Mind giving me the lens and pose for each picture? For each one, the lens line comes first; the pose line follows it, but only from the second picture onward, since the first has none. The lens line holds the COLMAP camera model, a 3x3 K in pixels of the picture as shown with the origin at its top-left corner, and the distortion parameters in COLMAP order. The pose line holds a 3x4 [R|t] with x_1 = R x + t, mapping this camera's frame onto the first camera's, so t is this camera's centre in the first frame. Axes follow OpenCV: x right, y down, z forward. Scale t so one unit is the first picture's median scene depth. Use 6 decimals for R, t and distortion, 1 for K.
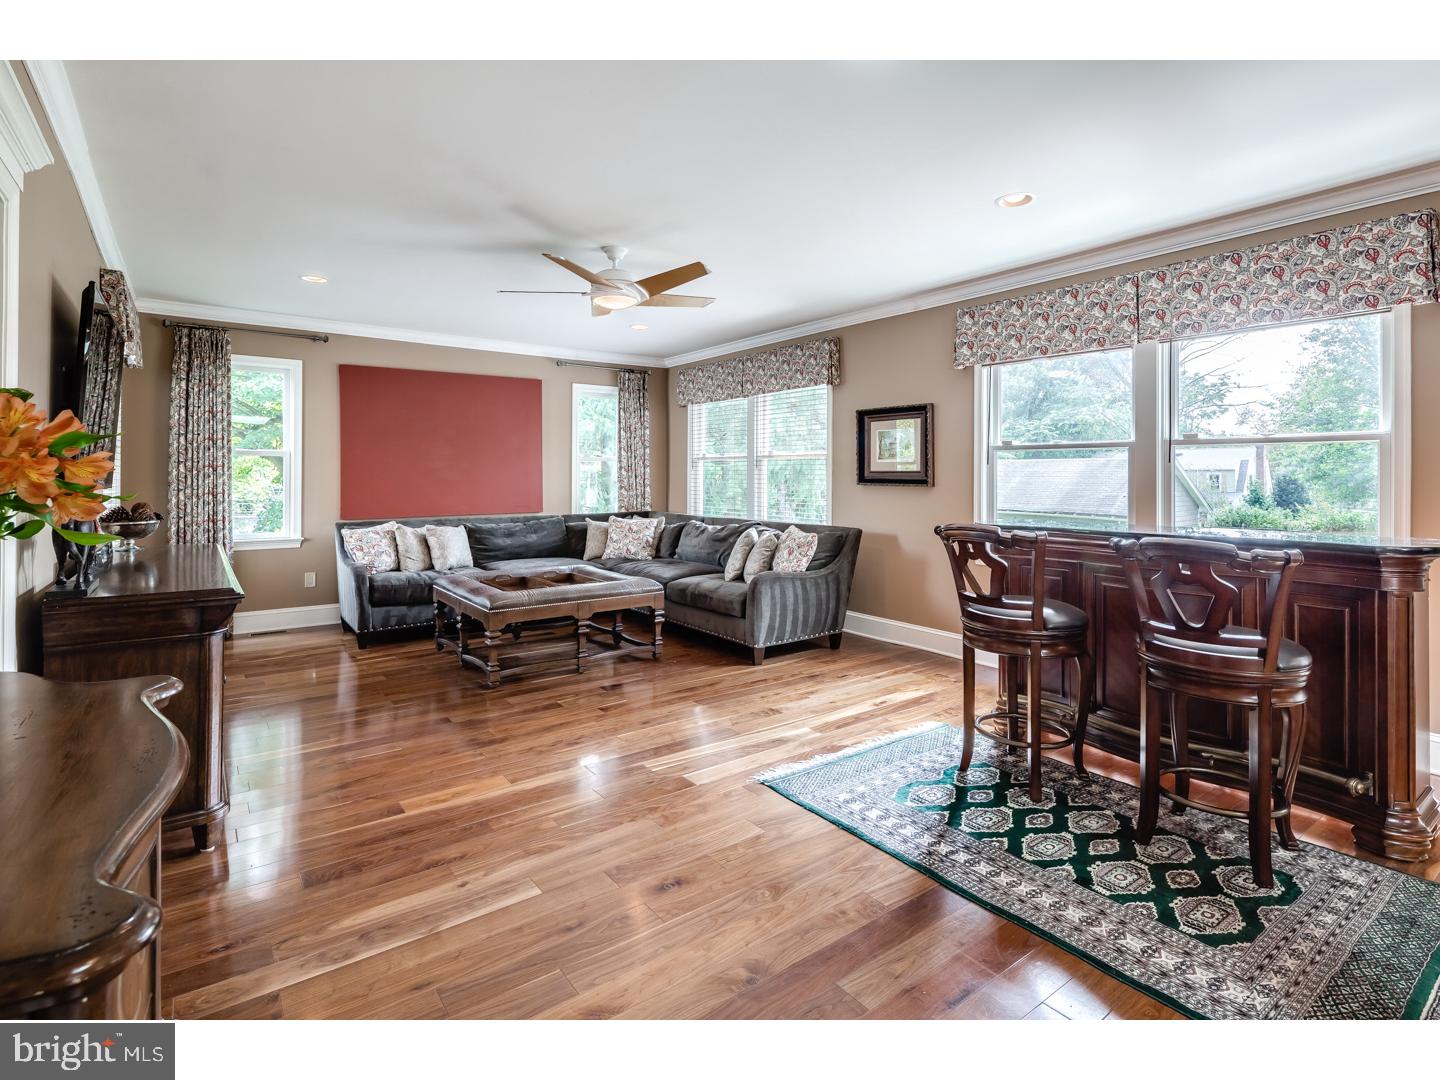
lens RADIAL K [[704.7, 0, 724.0], [0, 704.7, 467.2], [0, 0, 1]] dist [0.001090, -0.000200]
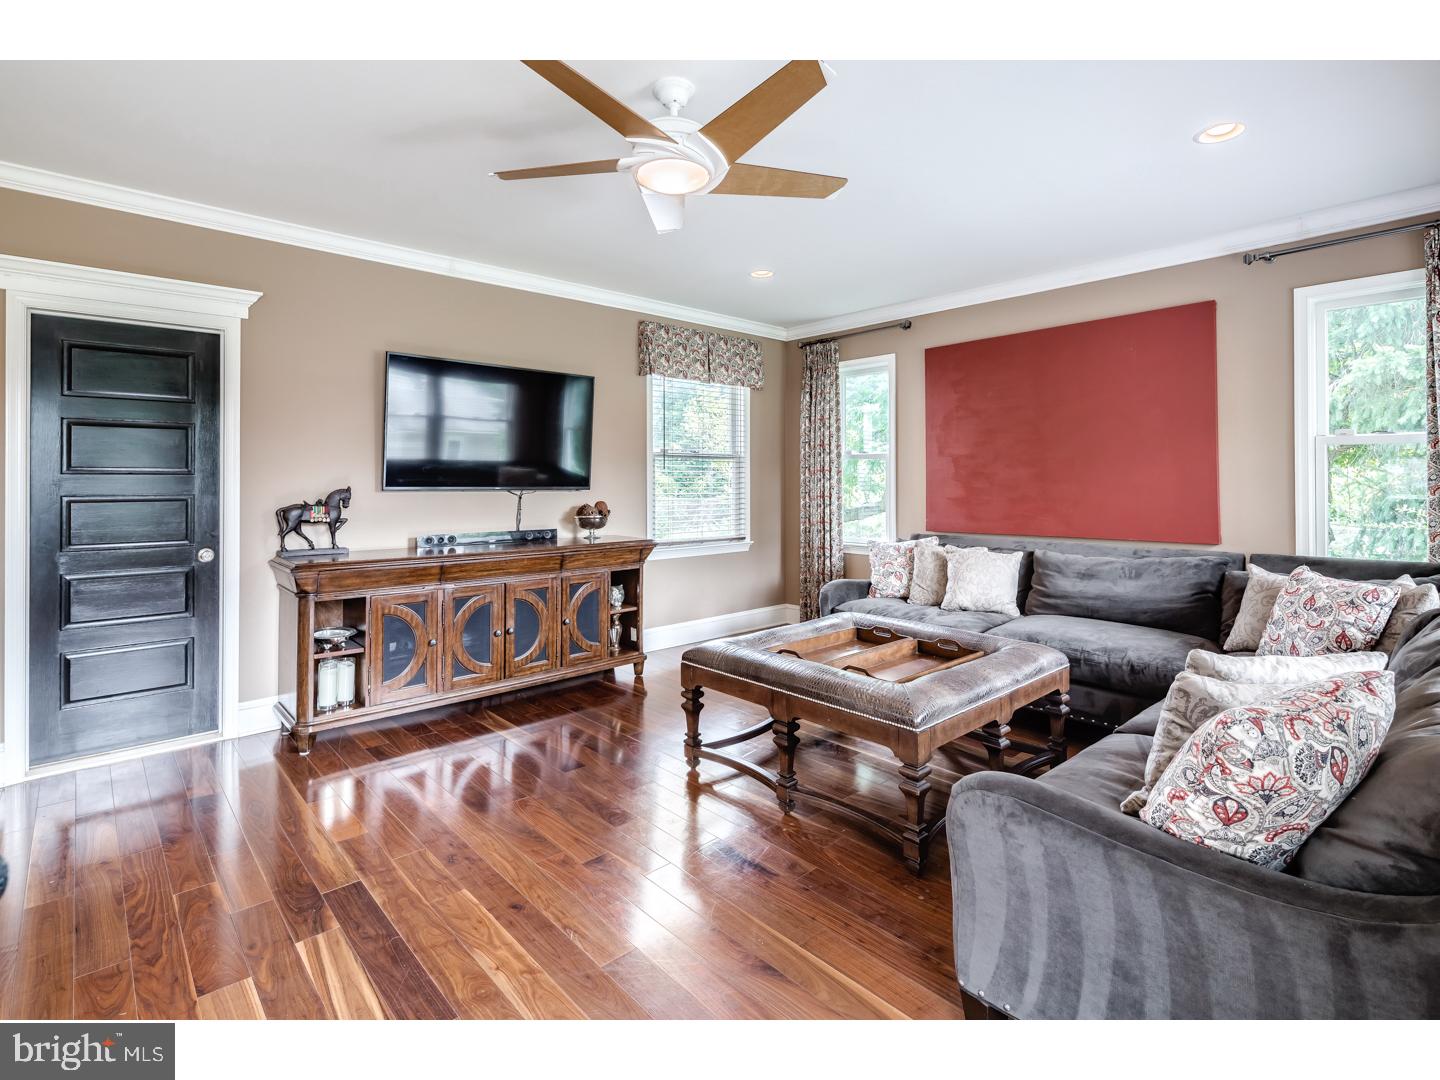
lens RADIAL K [[715.5, 0, 711.5], [0, 715.5, 466.9], [0, 0, 1]] dist [0.000786, -0.000847]
pose [[0.094424, -0.021420, -0.995302, 0.307056], [0.018143, 0.999639, -0.019792, 0.010104], [0.995367, -0.016189, 0.094779, 0.688307]]
